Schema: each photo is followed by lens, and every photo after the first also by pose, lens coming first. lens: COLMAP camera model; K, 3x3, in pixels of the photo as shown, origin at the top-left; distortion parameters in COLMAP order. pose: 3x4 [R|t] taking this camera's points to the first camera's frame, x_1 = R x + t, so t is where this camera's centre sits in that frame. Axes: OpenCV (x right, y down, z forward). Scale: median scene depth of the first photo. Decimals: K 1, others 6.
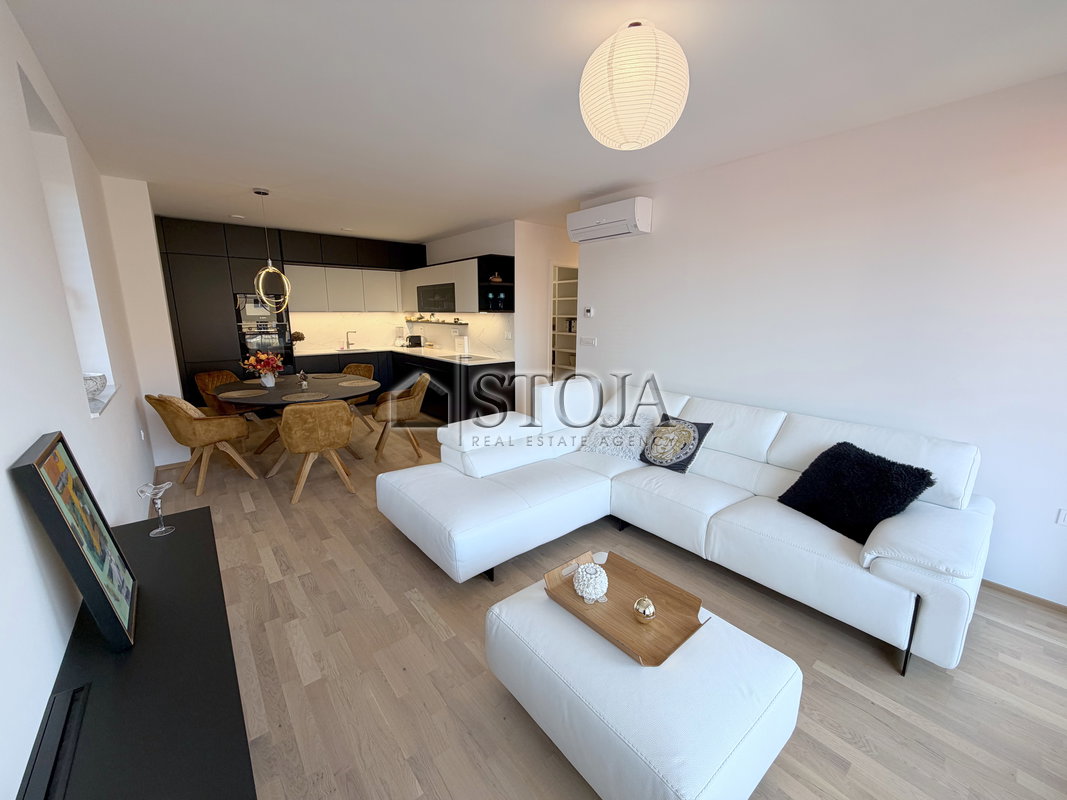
lens RADIAL K [[424.4, 0, 528.8], [0, 424.4, 397.9], [0, 0, 1]] dist [0.000782, -0.000001]
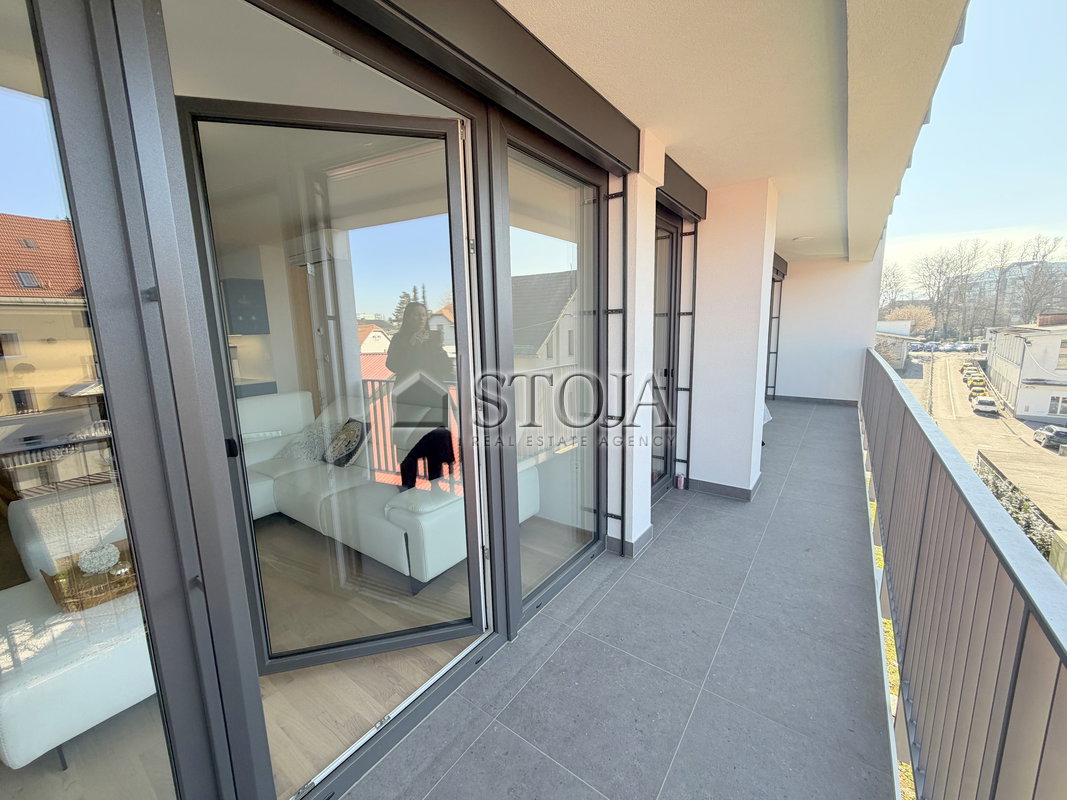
lens RADIAL K [[424.4, 0, 528.8], [0, 424.4, 397.9], [0, 0, 1]] dist [0.000782, -0.000001]
pose [[0.968674, -0.069450, 0.238427, 0.556618], [0.080011, 0.996183, -0.034895, 0.067313], [-0.235093, 0.052879, 0.970533, -0.235307]]
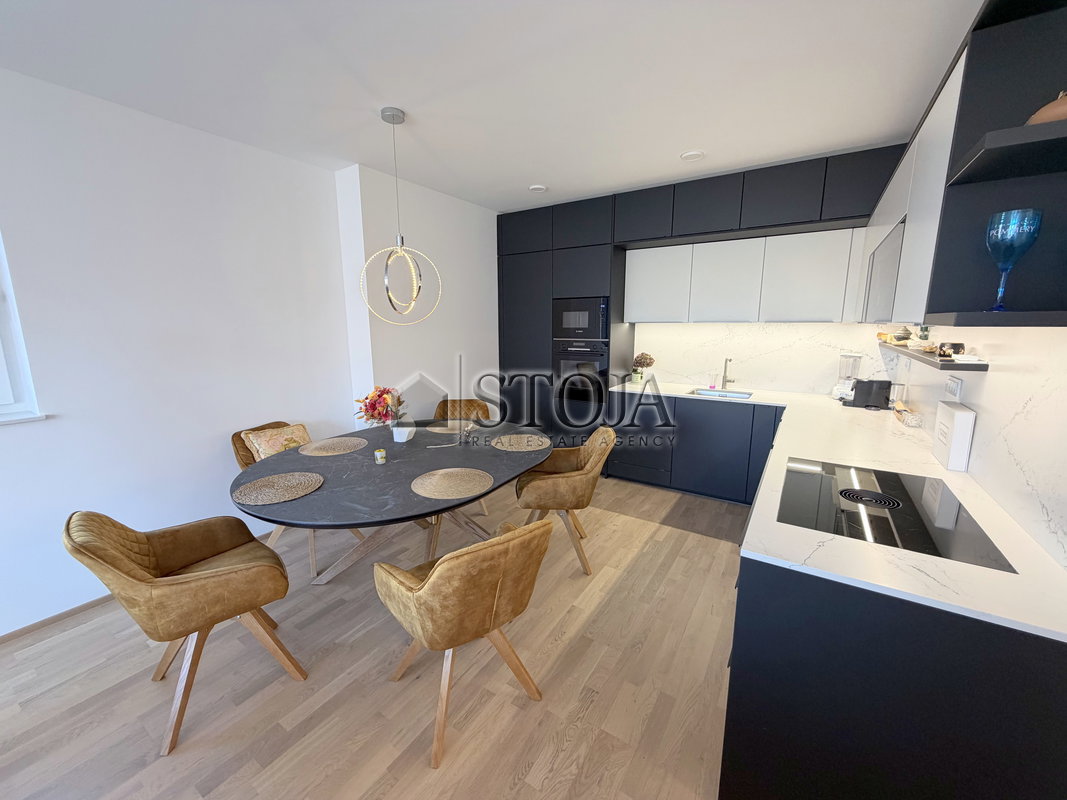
lens RADIAL K [[424.4, 0, 528.8], [0, 424.4, 397.9], [0, 0, 1]] dist [0.000782, -0.000001]
pose [[0.300216, 0.164263, -0.939621, 0.040837], [-0.185160, 0.976360, 0.111525, -0.271267], [0.935728, 0.140499, 0.323534, 1.336840]]
